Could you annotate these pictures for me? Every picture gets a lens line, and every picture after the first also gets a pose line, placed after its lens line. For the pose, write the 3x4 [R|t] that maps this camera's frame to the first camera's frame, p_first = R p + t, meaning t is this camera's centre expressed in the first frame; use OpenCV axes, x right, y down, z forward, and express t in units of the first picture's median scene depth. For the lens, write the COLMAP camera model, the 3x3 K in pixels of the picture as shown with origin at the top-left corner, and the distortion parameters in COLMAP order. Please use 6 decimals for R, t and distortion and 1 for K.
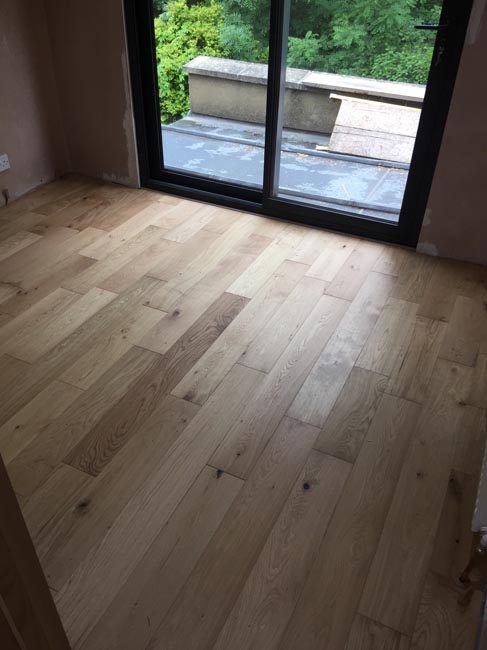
lens RADIAL K [[553.7, 0, 242.3], [0, 553.7, 320.5], [0, 0, 1]] dist [0.082310, -0.141756]
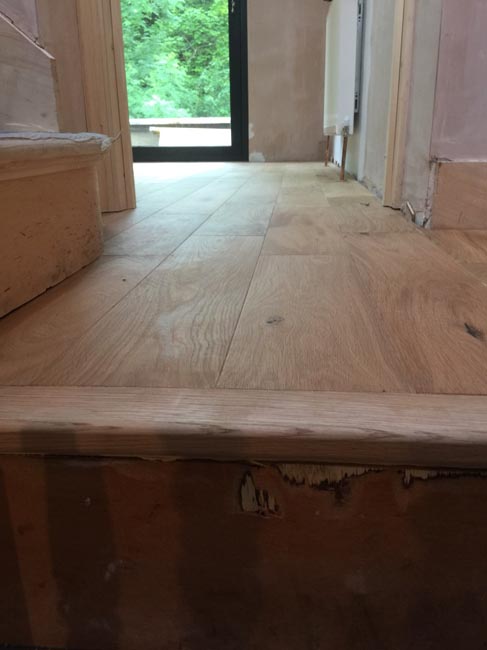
lens RADIAL K [[553.7, 0, 242.3], [0, 553.7, 320.5], [0, 0, 1]] dist [0.082310, -0.141756]
pose [[0.933332, -0.143638, 0.329029, -0.231116], [0.235010, 0.937273, -0.257467, 0.701662], [-0.271408, 0.317628, 0.908543, -0.067291]]
